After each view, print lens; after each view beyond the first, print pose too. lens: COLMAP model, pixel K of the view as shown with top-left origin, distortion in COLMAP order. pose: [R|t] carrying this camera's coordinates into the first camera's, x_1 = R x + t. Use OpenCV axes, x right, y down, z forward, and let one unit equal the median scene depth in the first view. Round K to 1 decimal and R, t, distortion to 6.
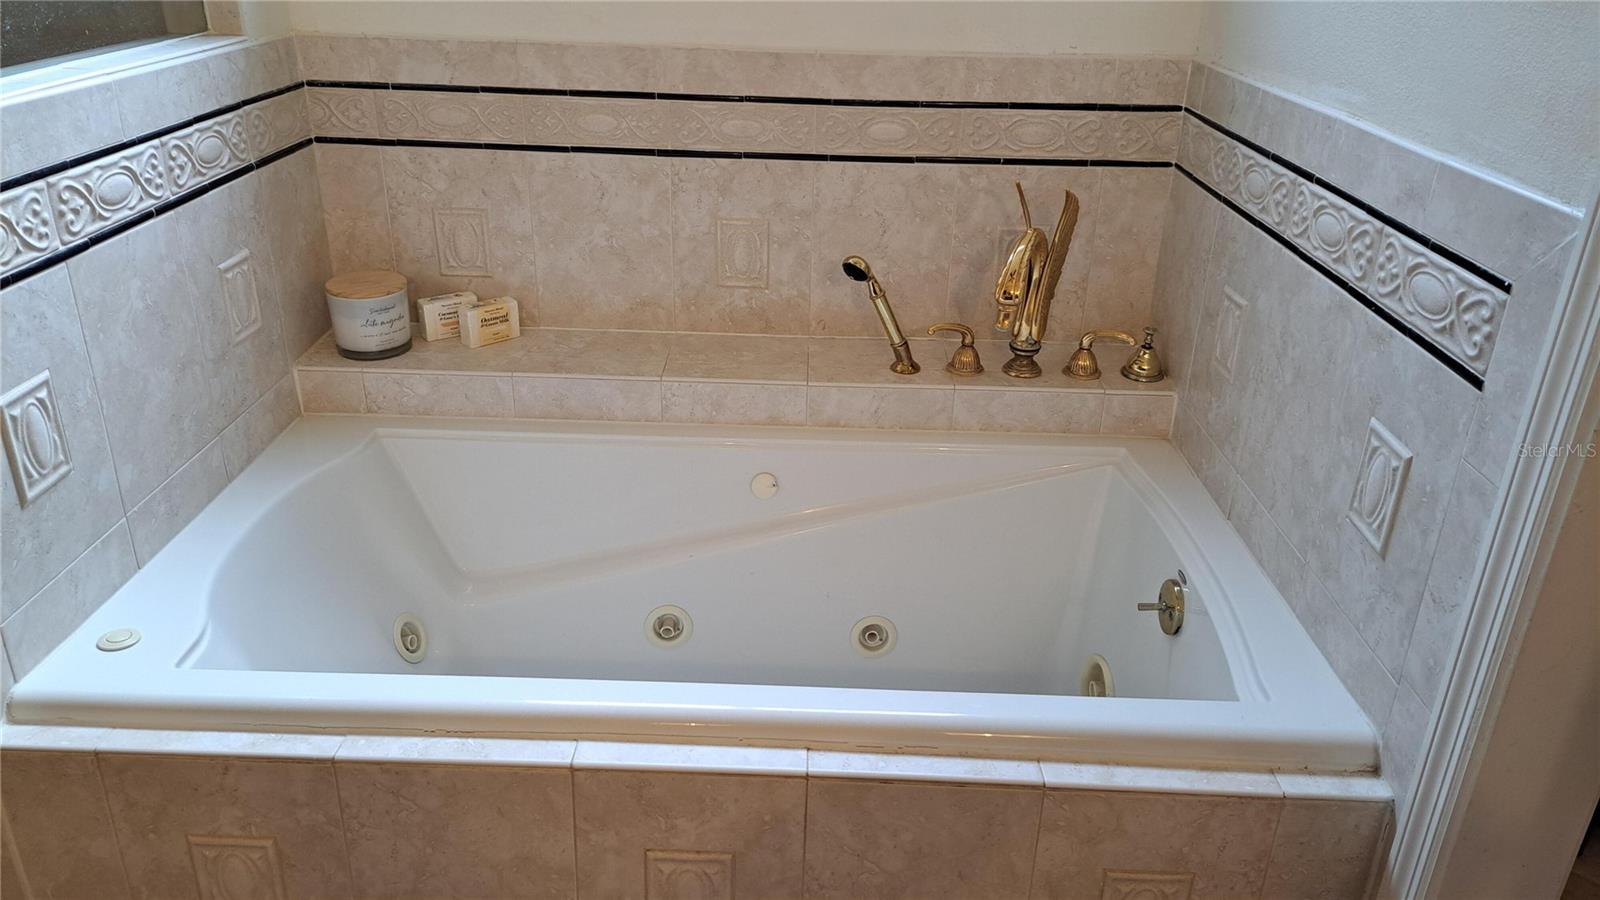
lens RADIAL K [[1152.2, 0, 802.6], [0, 1152.2, 429.2], [0, 0, 1]] dist [0.079638, -0.000225]
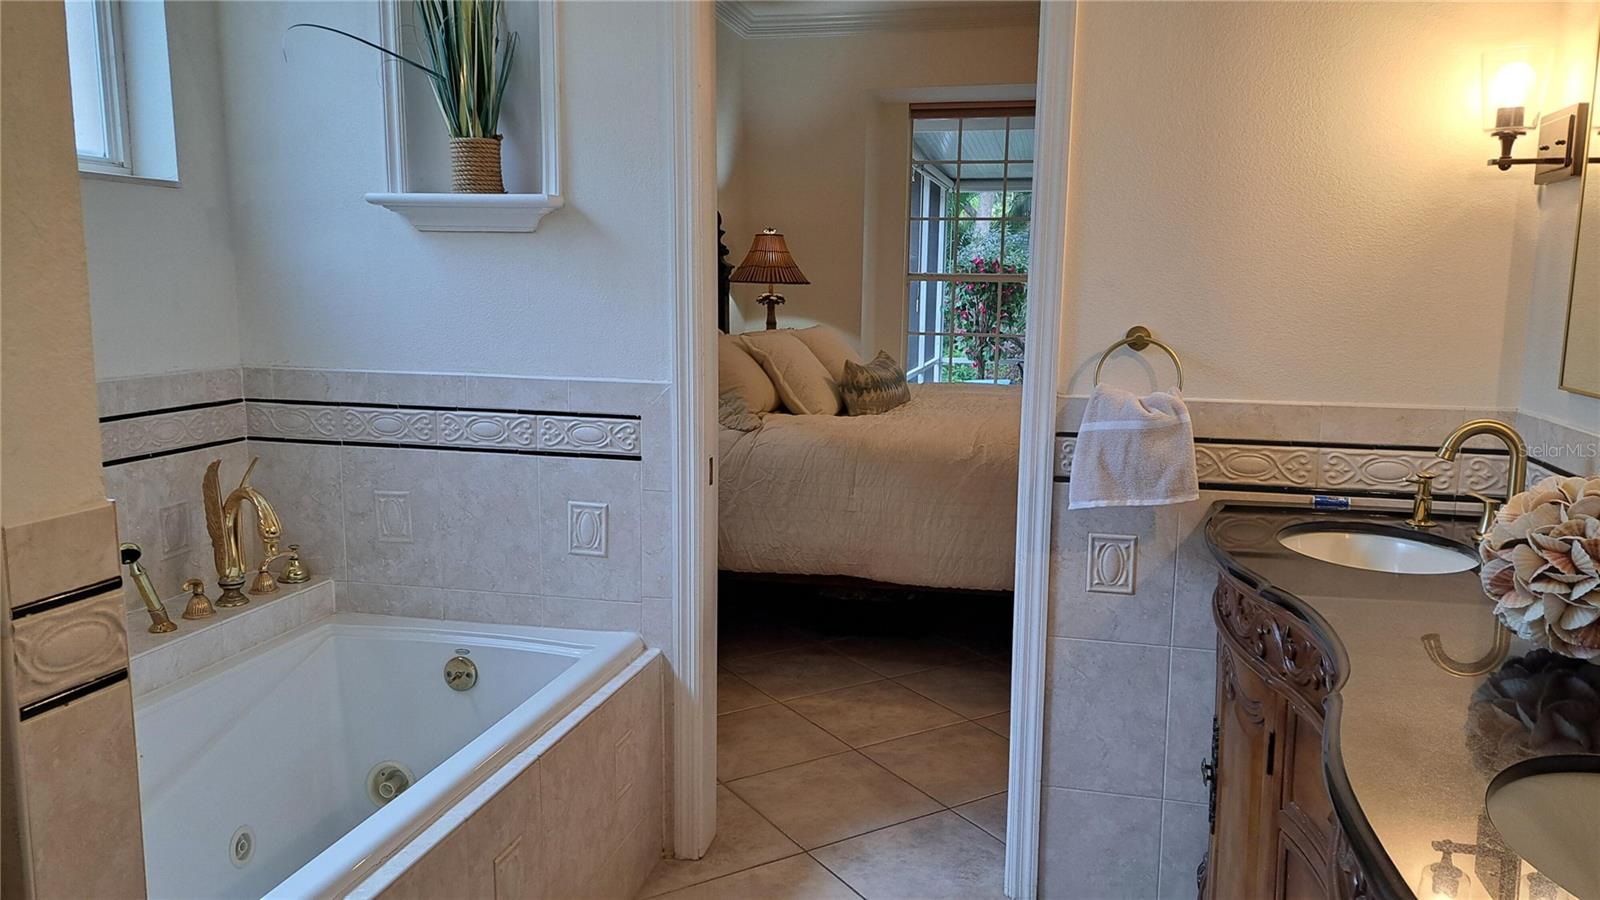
lens RADIAL K [[1152.2, 0, 802.6], [0, 1152.2, 429.2], [0, 0, 1]] dist [0.079638, -0.000225]
pose [[0.228761, -0.151171, 0.961673, -0.912659], [0.394977, 0.917316, 0.050242, -0.044386], [-0.889754, 0.368346, 0.269555, 0.020784]]
